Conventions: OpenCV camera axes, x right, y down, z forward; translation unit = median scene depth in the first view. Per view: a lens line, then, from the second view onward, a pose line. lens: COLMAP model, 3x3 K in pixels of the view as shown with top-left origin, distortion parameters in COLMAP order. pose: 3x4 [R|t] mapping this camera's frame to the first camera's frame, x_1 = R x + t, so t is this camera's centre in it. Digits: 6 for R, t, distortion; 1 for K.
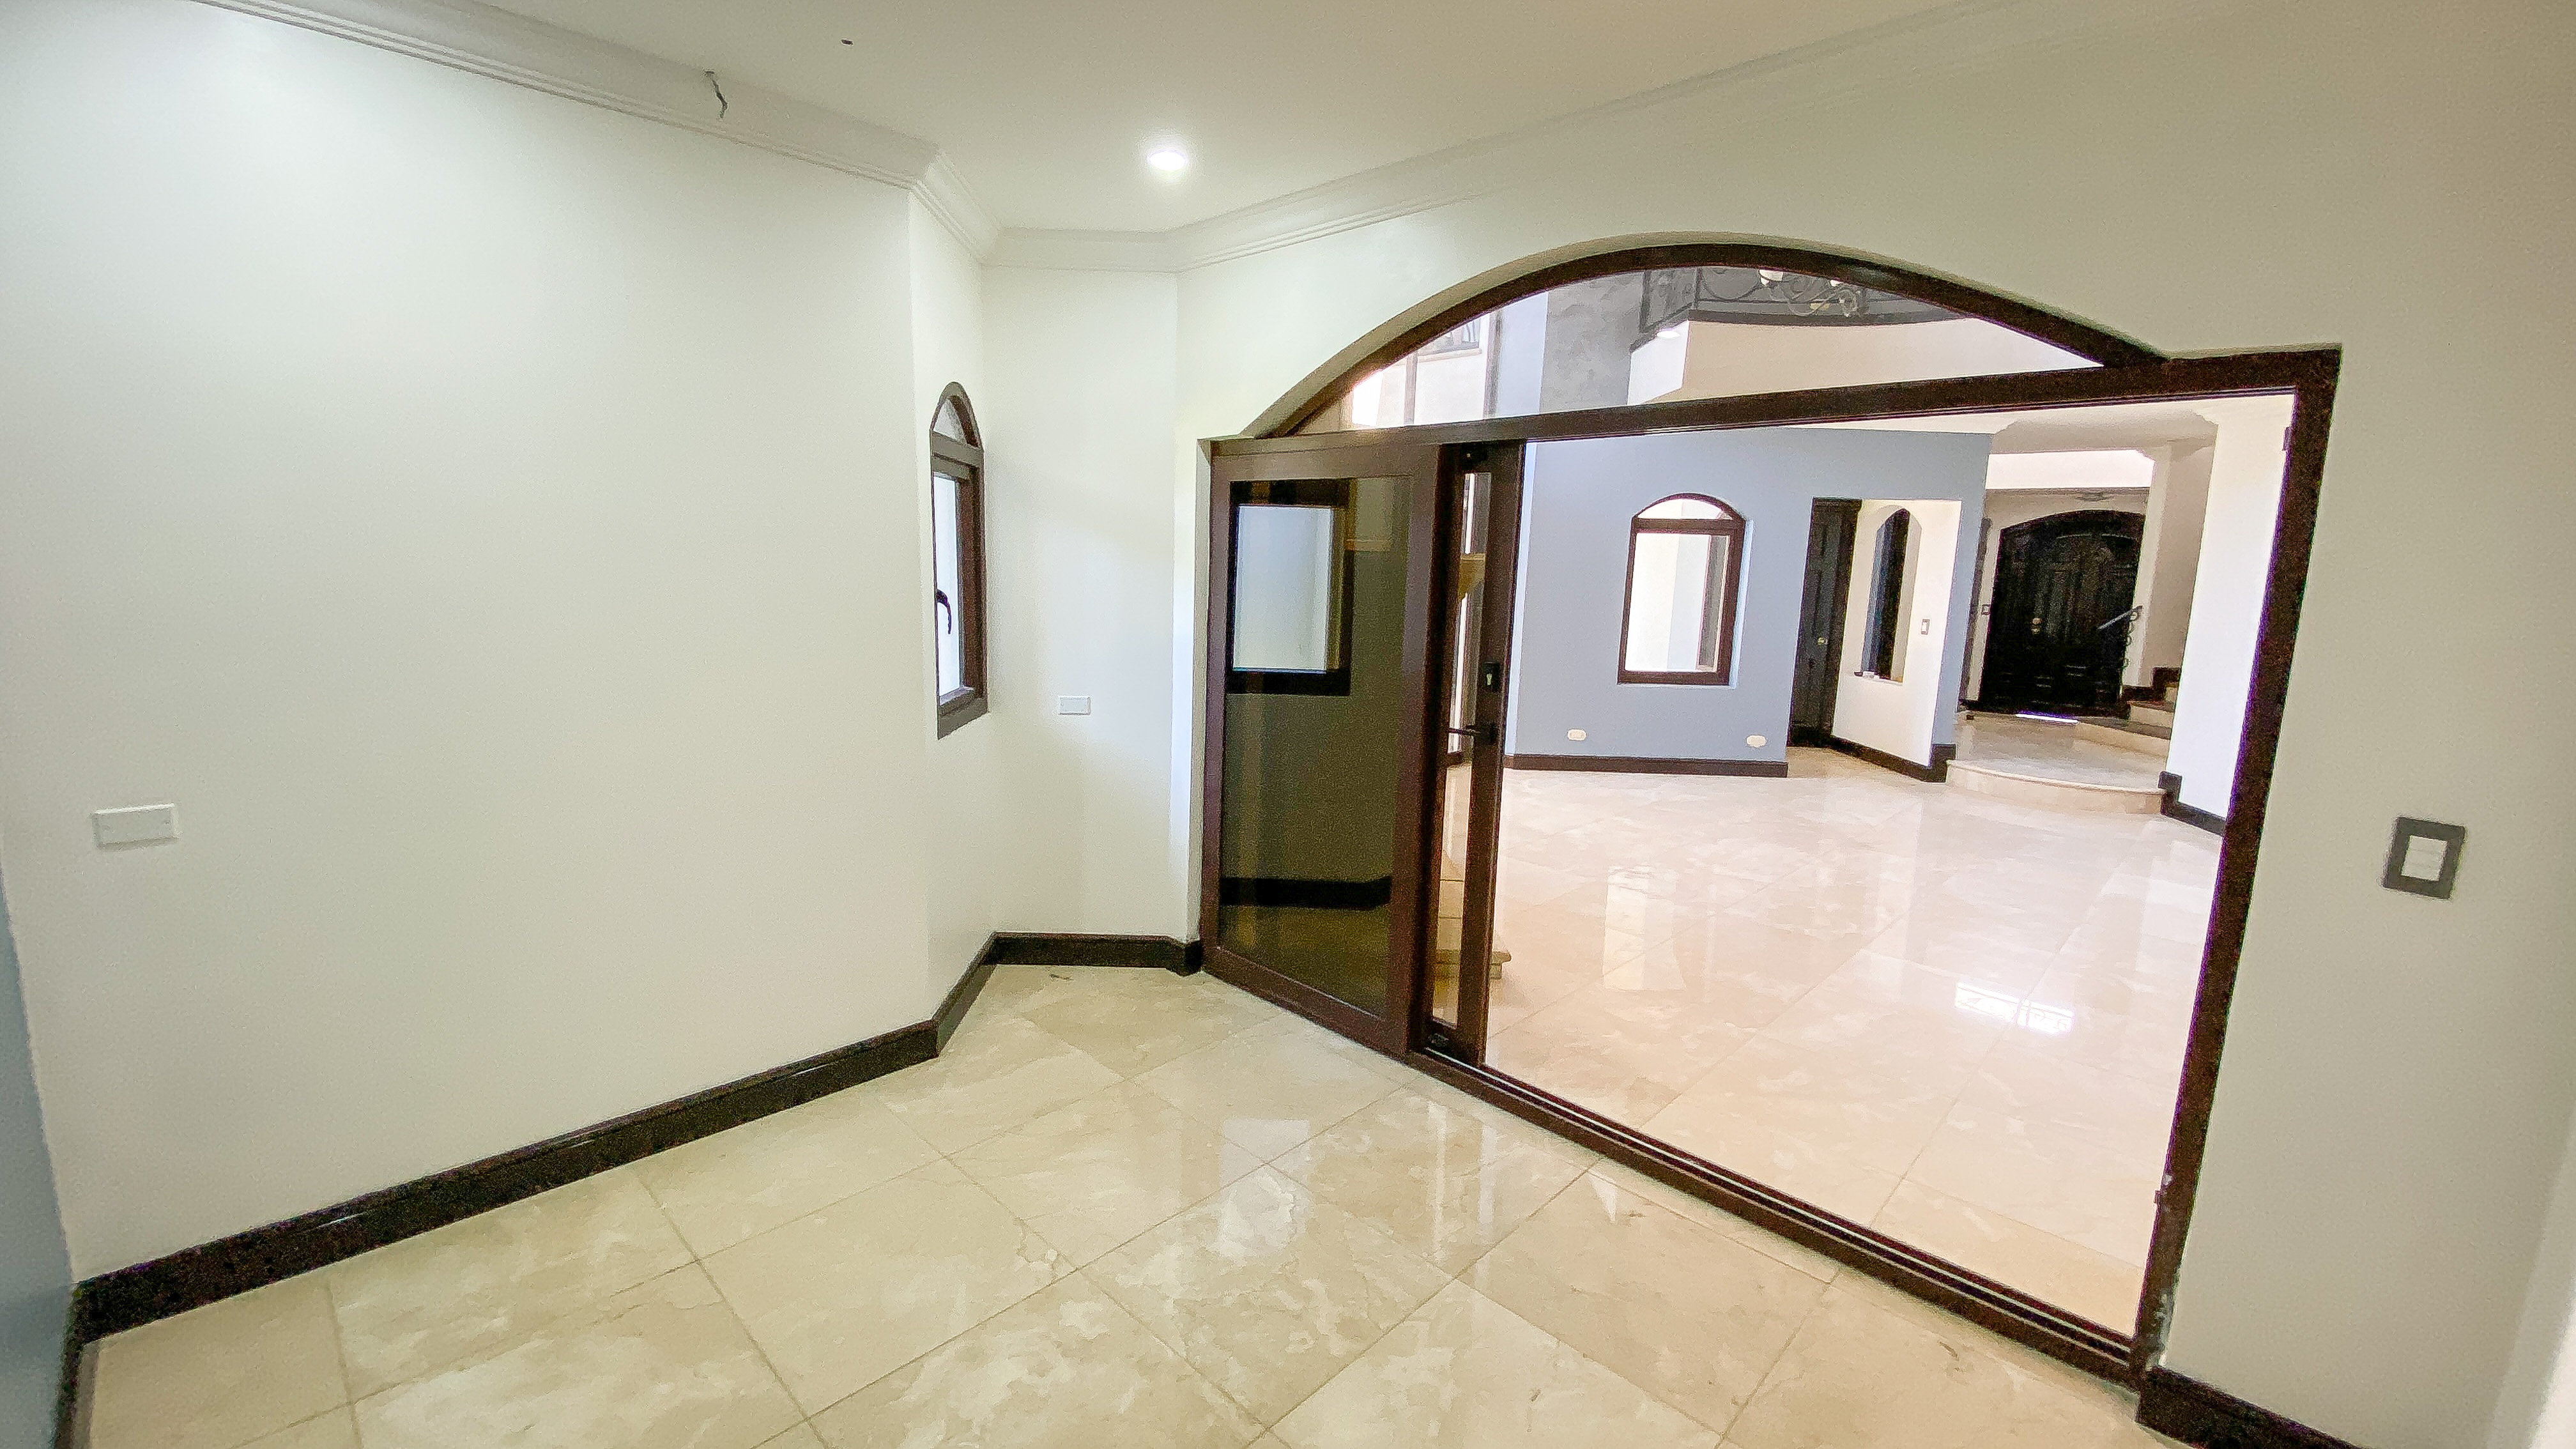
lens RADIAL K [[1038.6, 0, 1280.7], [0, 1038.6, 722.2], [0, 0, 1]] dist [0.025232, -0.026131]
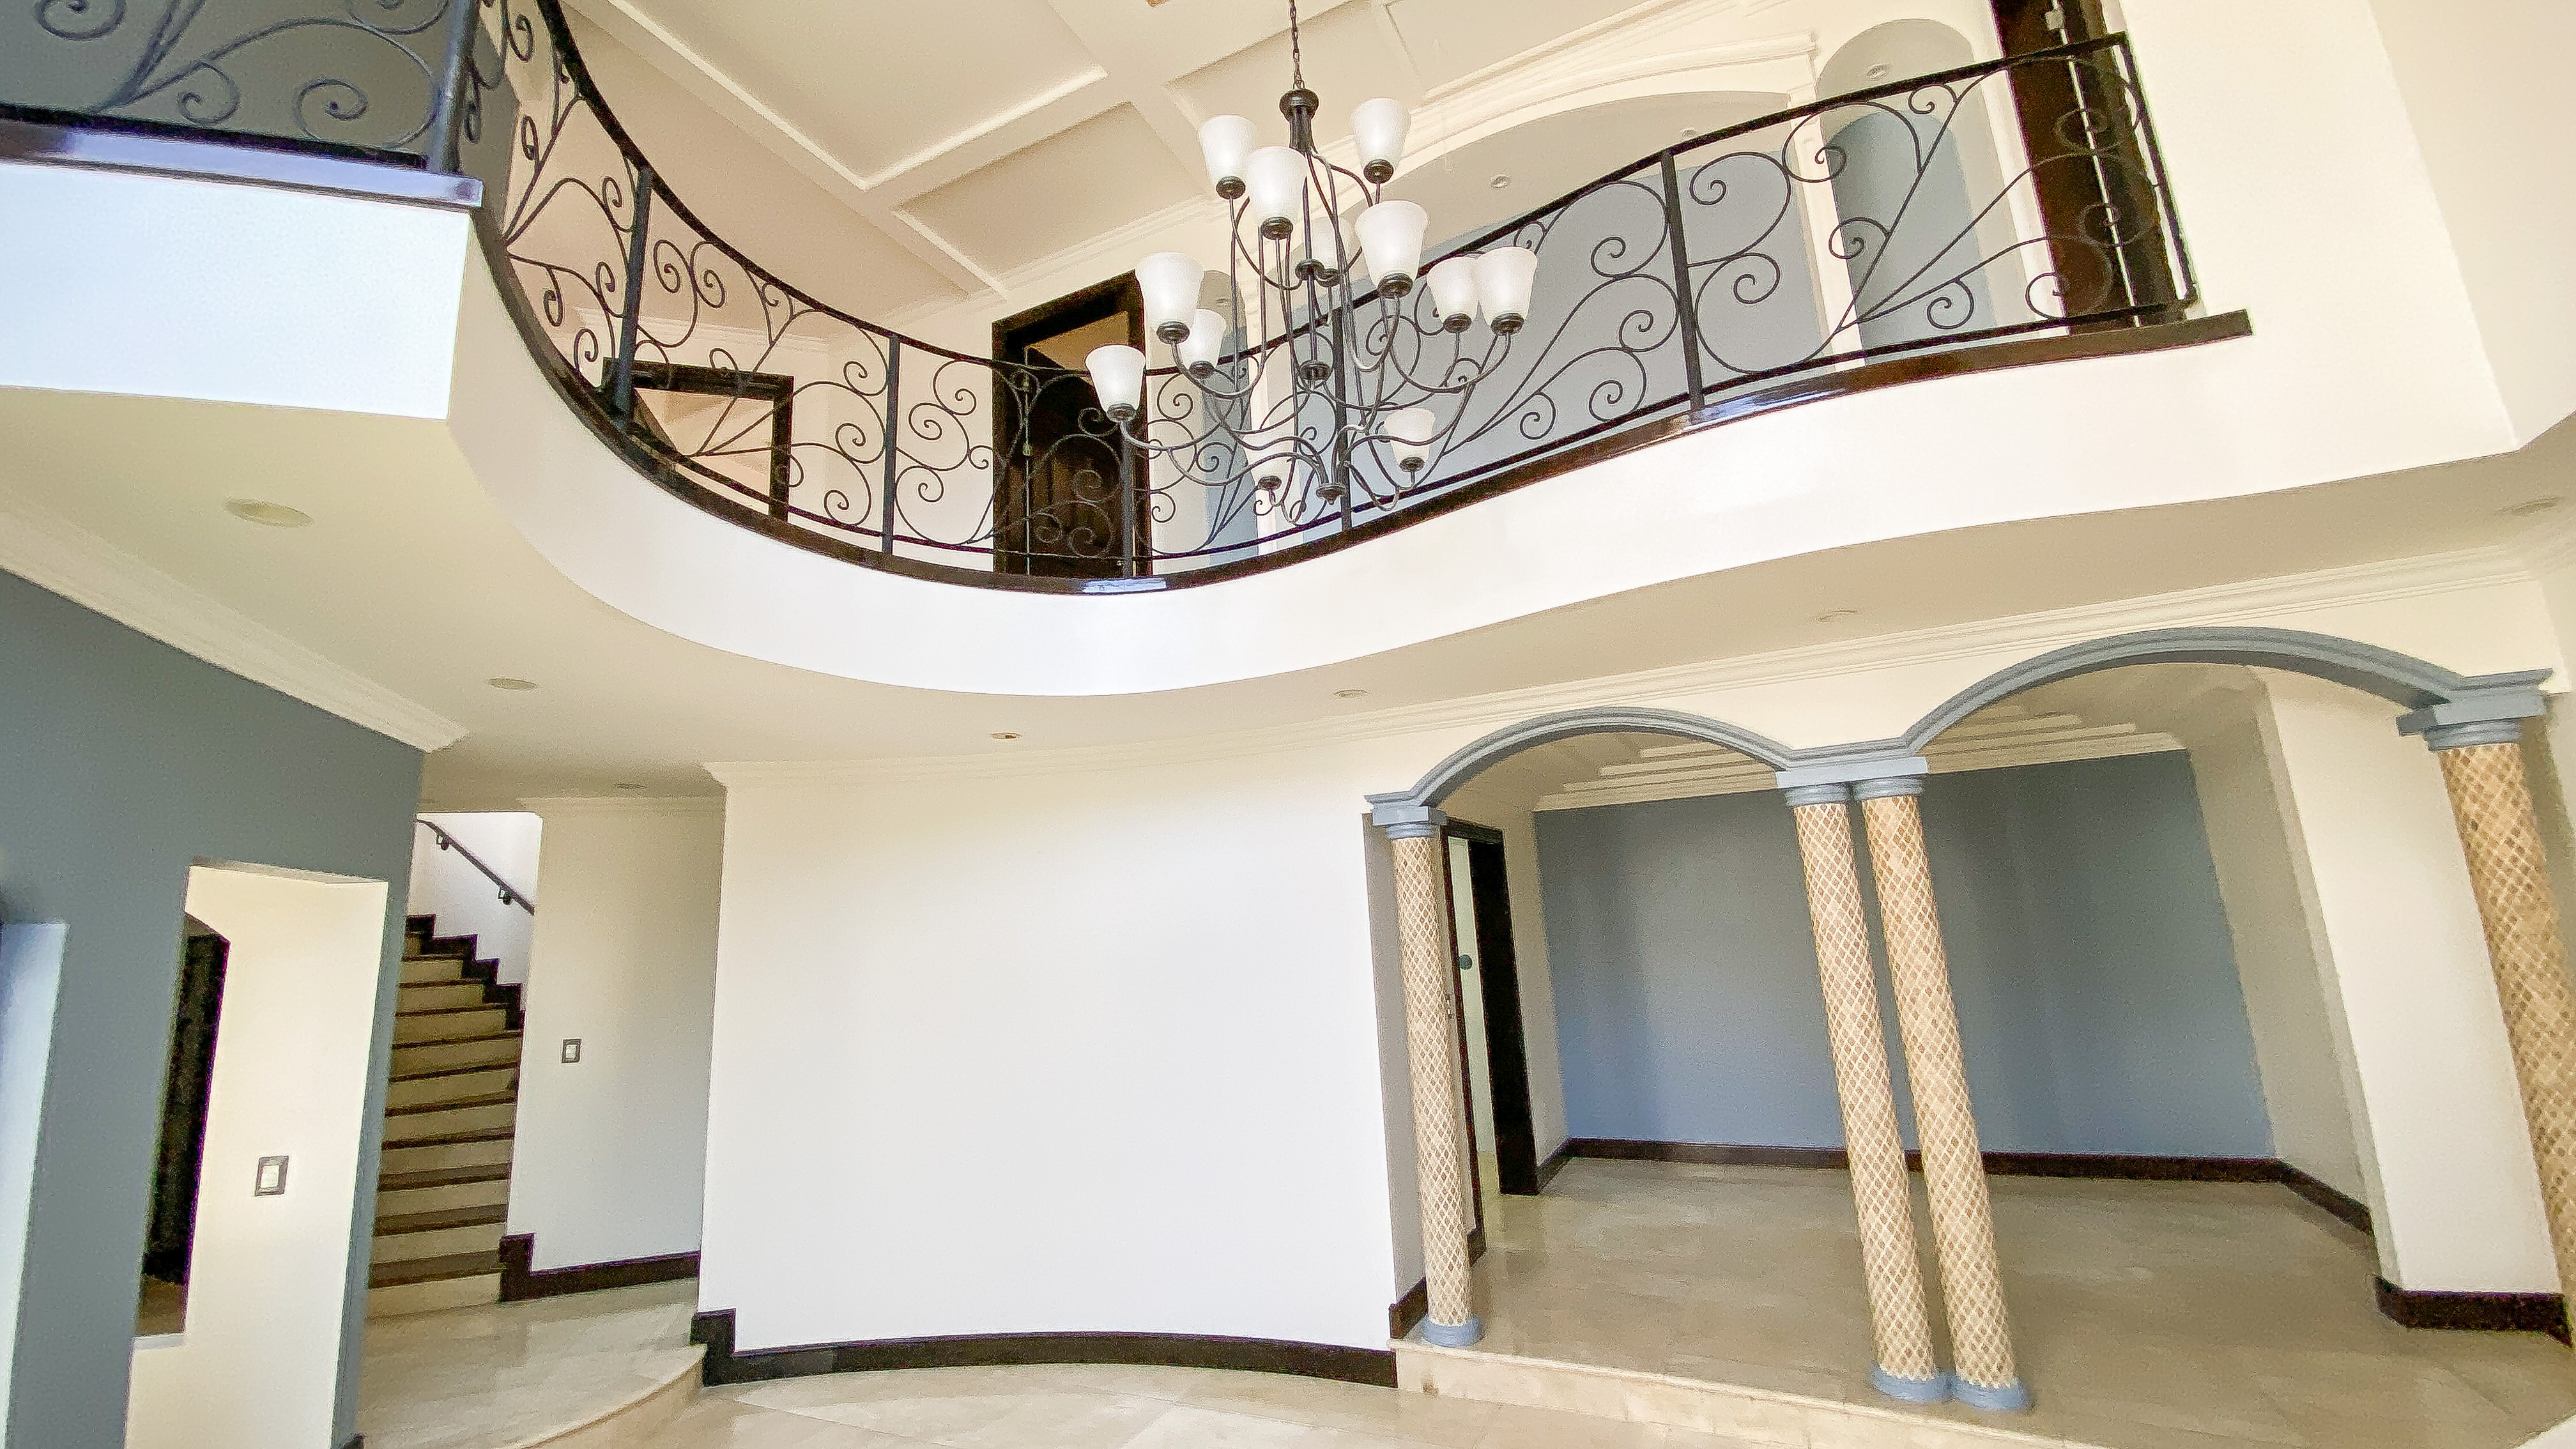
lens RADIAL K [[1014.0, 0, 1282.3], [0, 1014.0, 720.2], [0, 0, 1]] dist [0.020486, -0.015419]
pose [[-0.326354, 0.179299, 0.928087, 0.078326], [0.190501, 0.974175, -0.121215, -0.144716], [-0.925852, 0.137242, -0.352083, 0.751495]]
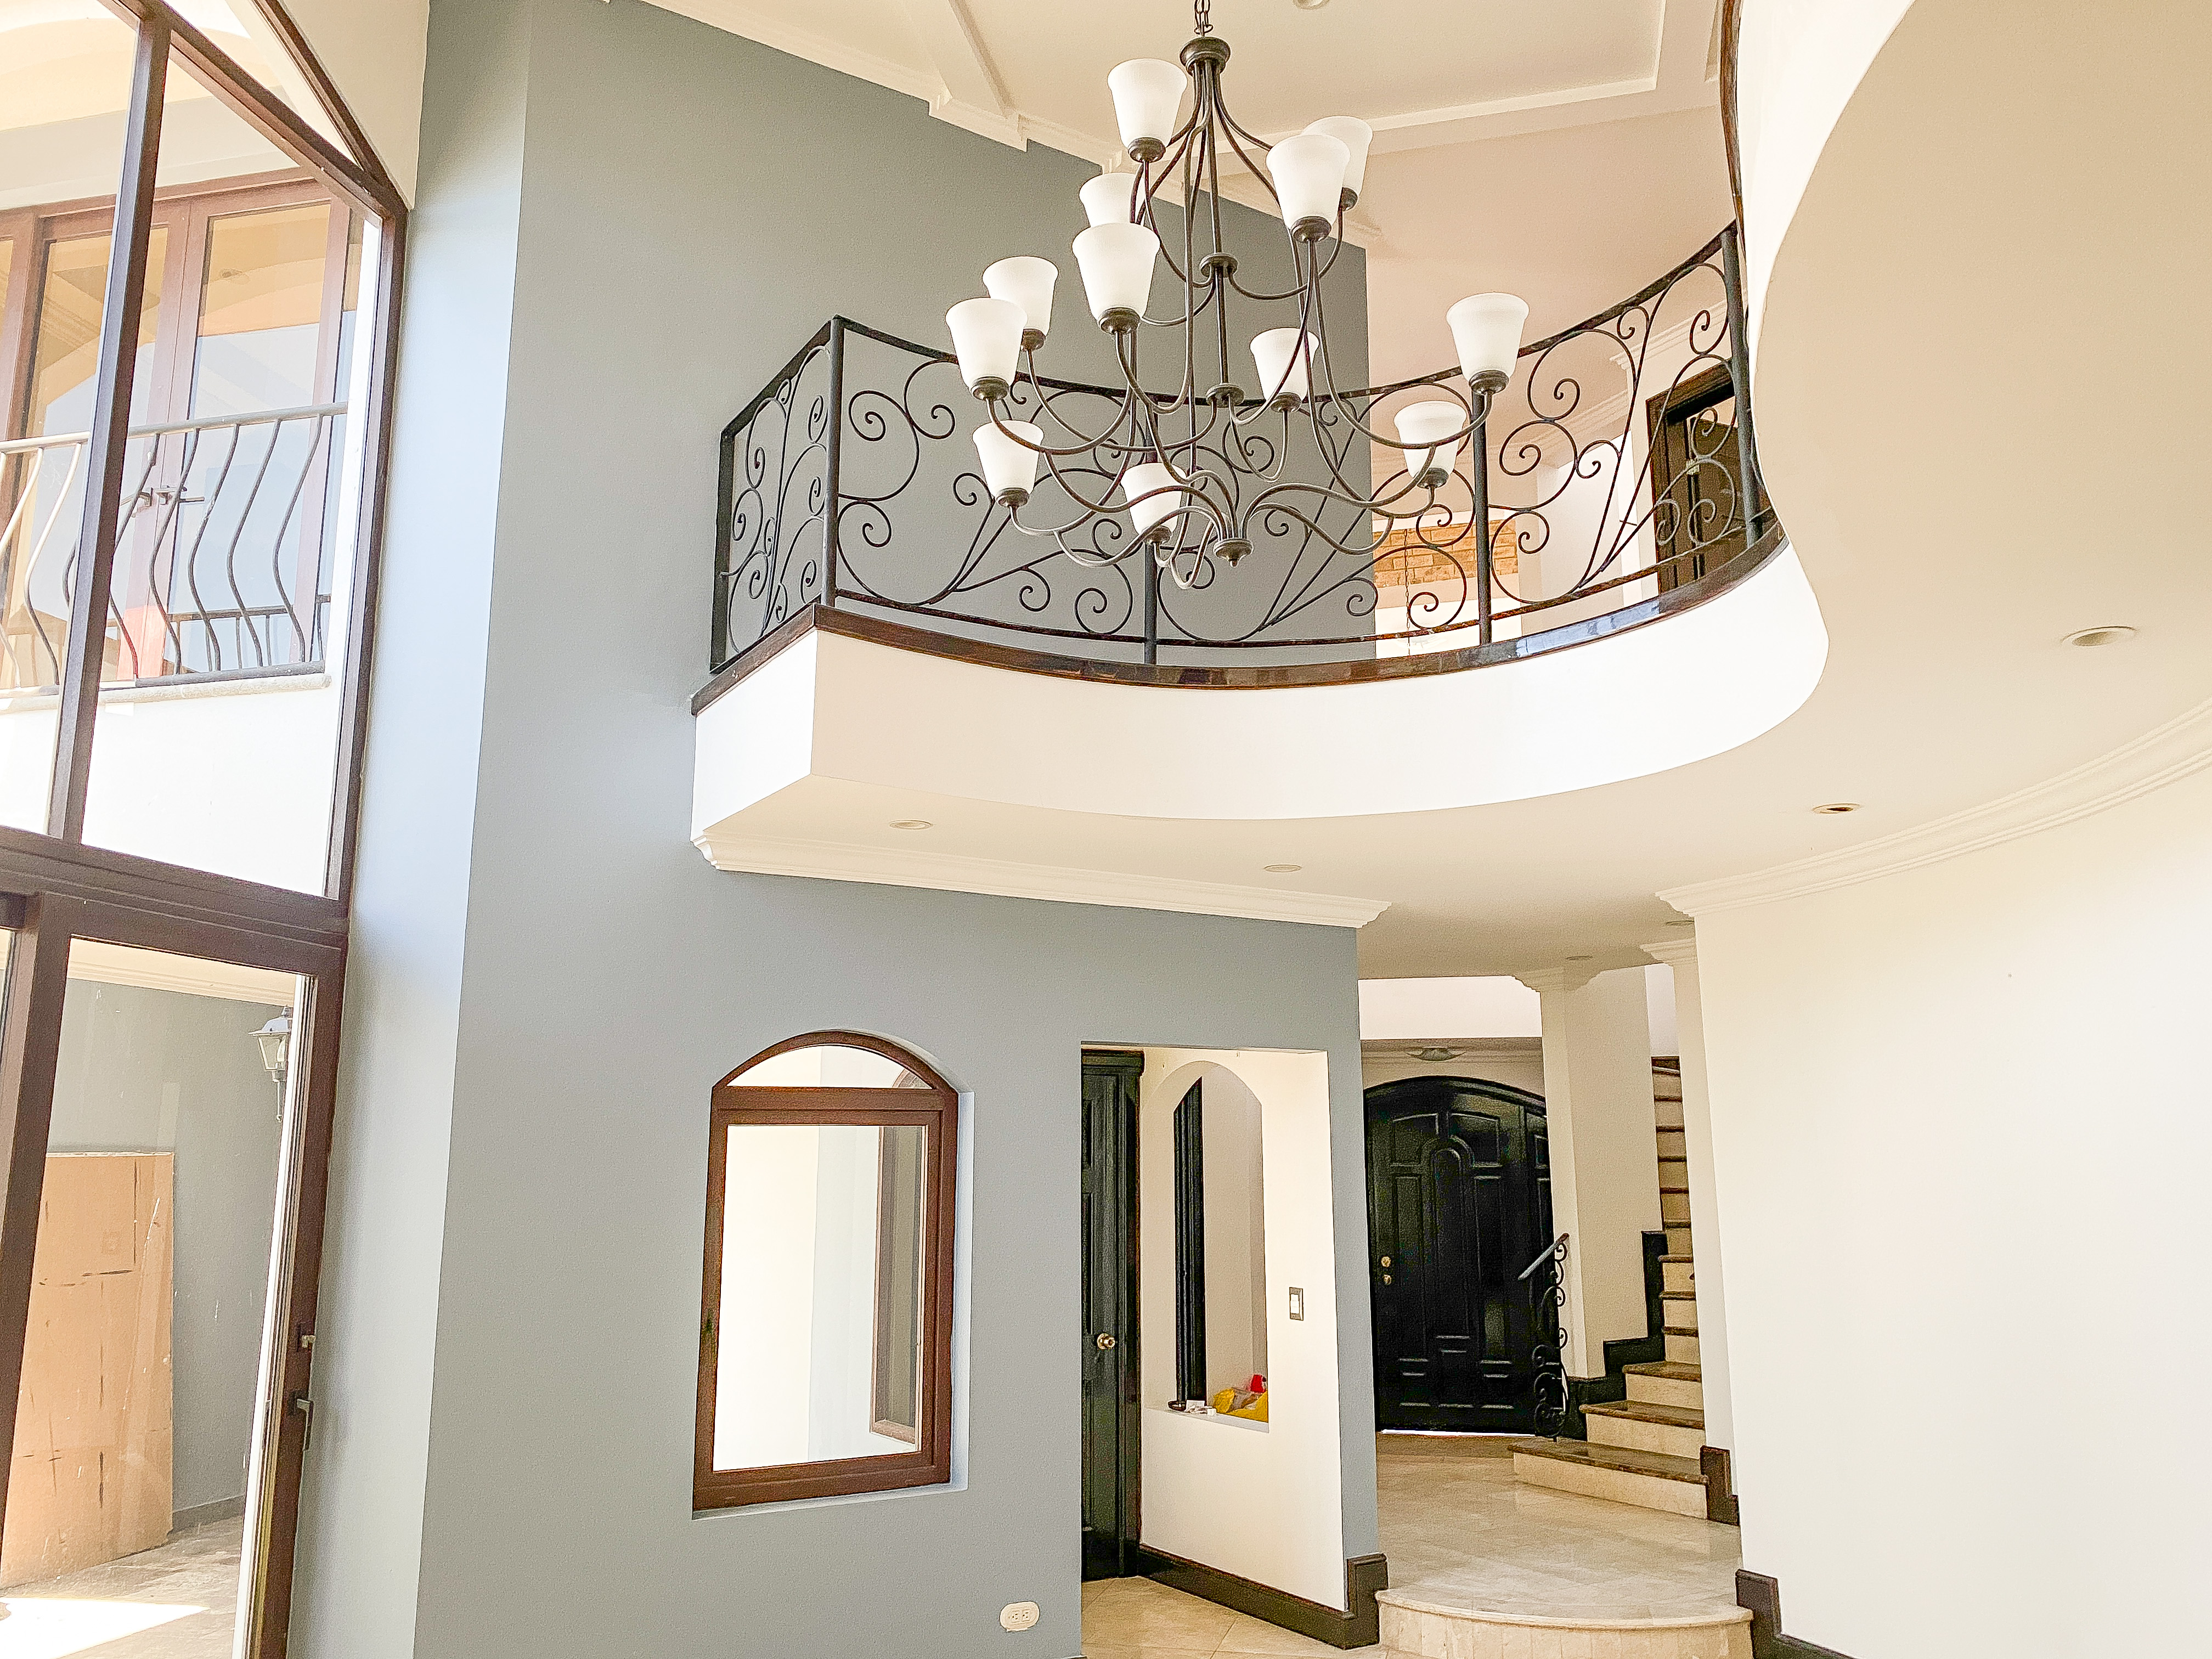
lens RADIAL K [[1701.4, 0, 1107.3], [0, 1701.4, 828.7], [0, 0, 1]] dist [-0.006933, -0.005769]
pose [[0.856539, 0.072298, 0.510992, 0.115089], [0.109114, 0.942385, -0.316235, -0.058888], [-0.504415, 0.326624, 0.799301, 0.332211]]
